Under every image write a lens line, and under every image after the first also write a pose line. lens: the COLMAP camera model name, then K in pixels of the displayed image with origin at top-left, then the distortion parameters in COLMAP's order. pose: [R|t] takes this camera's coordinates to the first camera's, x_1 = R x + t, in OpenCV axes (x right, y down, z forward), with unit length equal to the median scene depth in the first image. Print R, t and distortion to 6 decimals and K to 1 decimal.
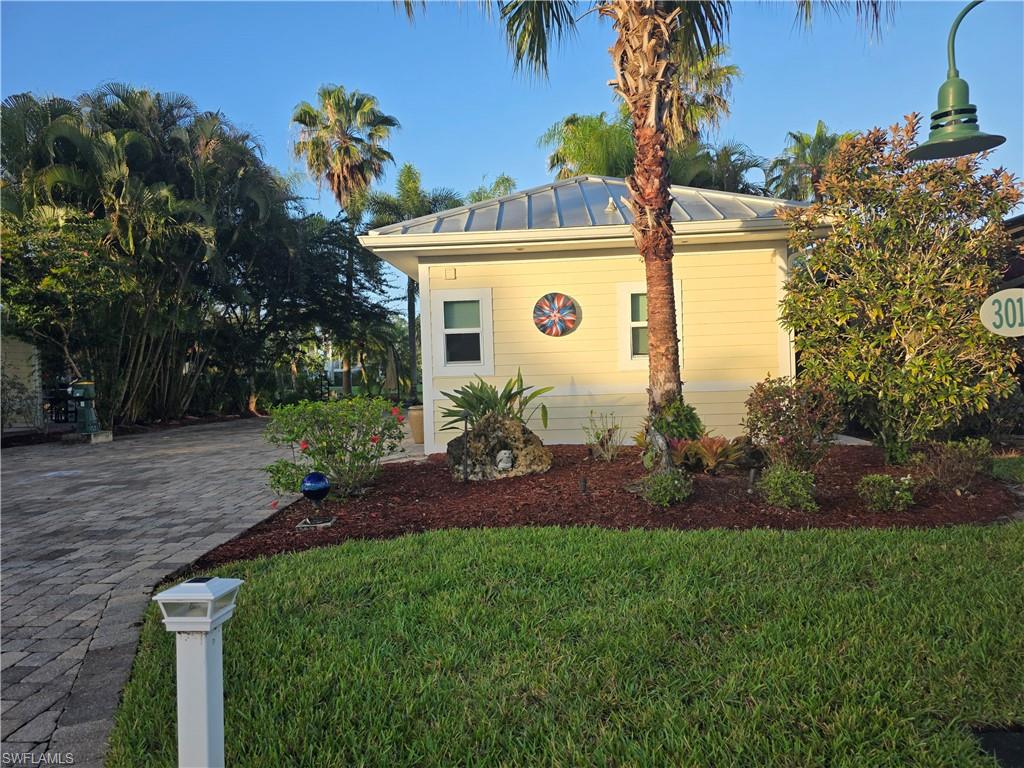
lens RADIAL K [[682.6, 0, 513.4], [0, 682.6, 382.4], [0, 0, 1]] dist [0.058609, -0.046874]
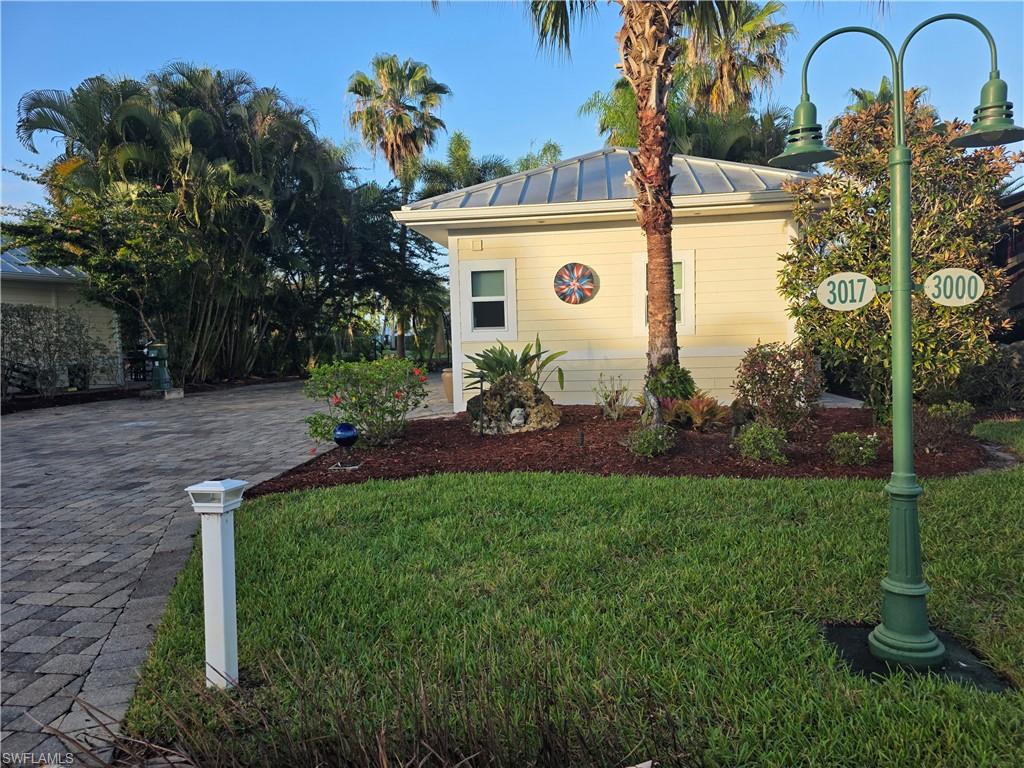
lens RADIAL K [[682.6, 0, 522.0], [0, 682.6, 383.9], [0, 0, 1]] dist [0.058609, -0.046874]
pose [[0.997119, 0.010645, -0.075102, 0.068287], [-0.006644, 0.998555, 0.053321, 0.001175], [0.075561, -0.052668, 0.995749, -0.089190]]
